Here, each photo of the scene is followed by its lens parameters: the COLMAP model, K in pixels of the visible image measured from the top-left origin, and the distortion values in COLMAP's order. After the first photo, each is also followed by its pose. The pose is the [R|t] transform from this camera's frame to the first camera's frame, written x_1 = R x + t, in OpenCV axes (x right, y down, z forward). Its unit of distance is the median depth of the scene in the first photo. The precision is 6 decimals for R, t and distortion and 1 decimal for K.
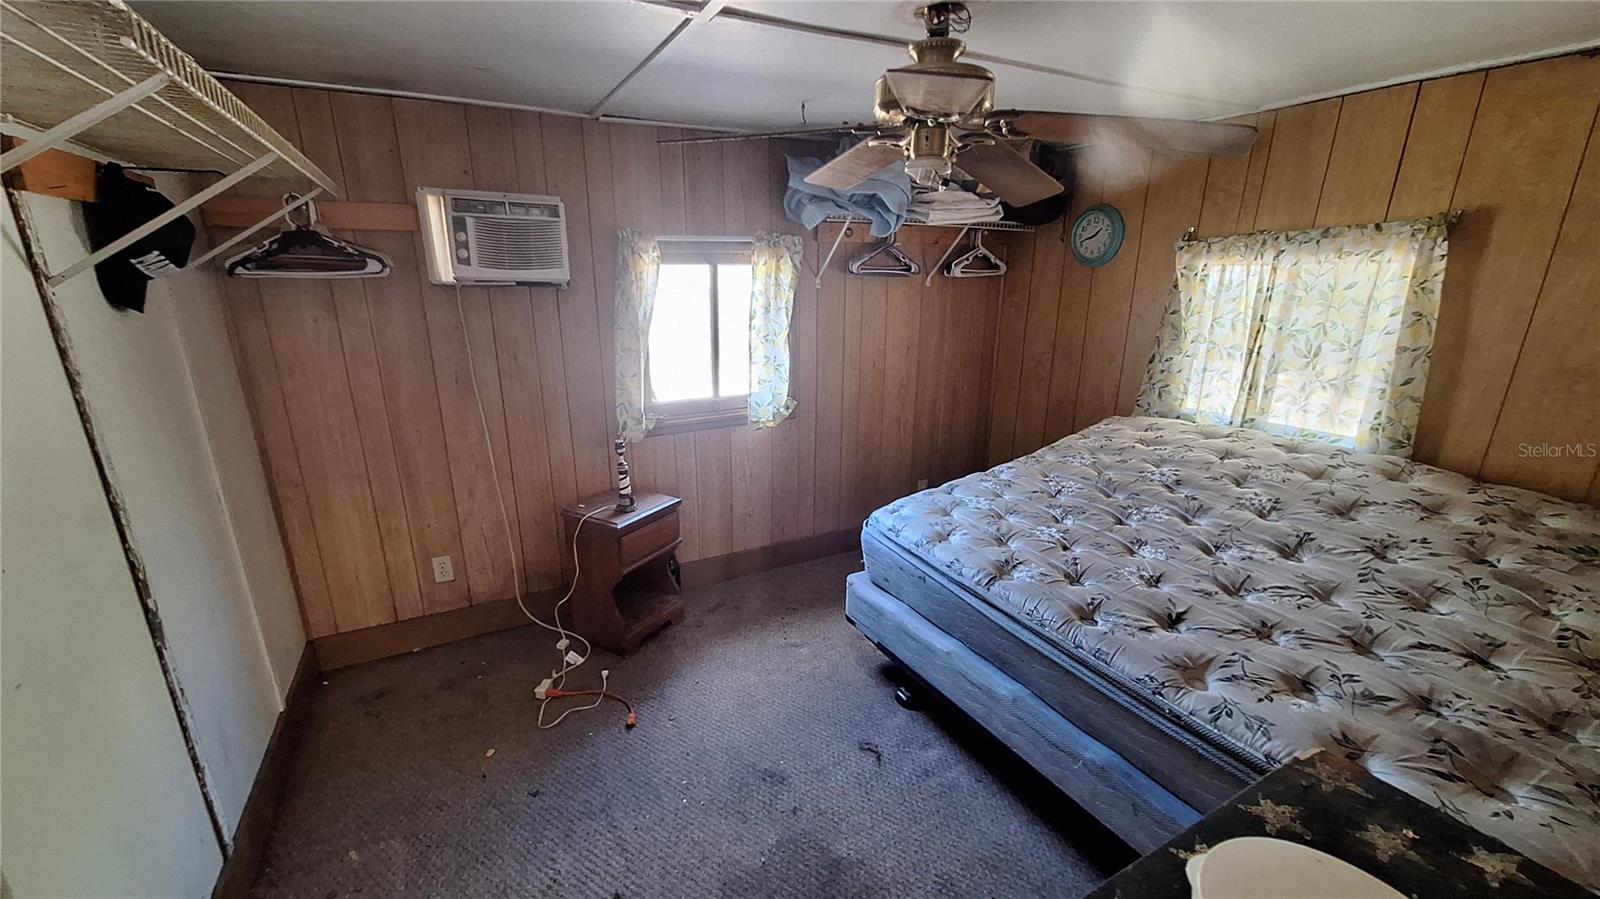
lens RADIAL K [[631.9, 0, 802.8], [0, 631.9, 457.6], [0, 0, 1]] dist [-0.002521, 0.000501]
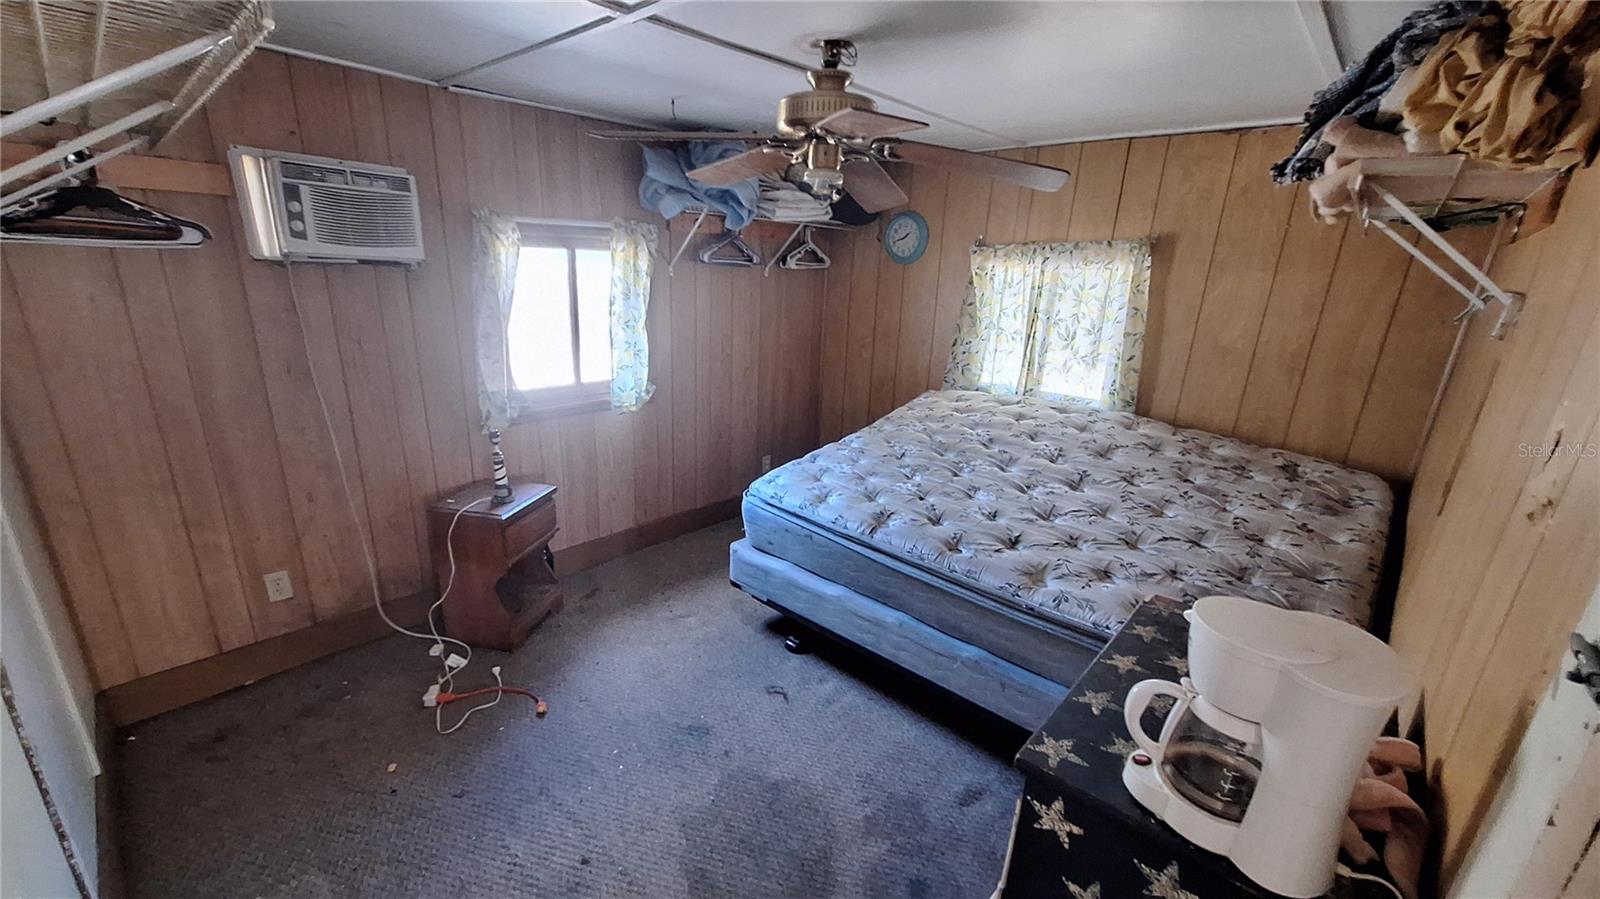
lens RADIAL K [[631.9, 0, 793.1], [0, 631.9, 455.6], [0, 0, 1]] dist [-0.002521, 0.000501]
pose [[0.944970, -0.061638, 0.321299, -0.177374], [0.055735, 0.998065, 0.027548, 0.012103], [-0.322375, -0.008124, 0.946577, -0.061594]]
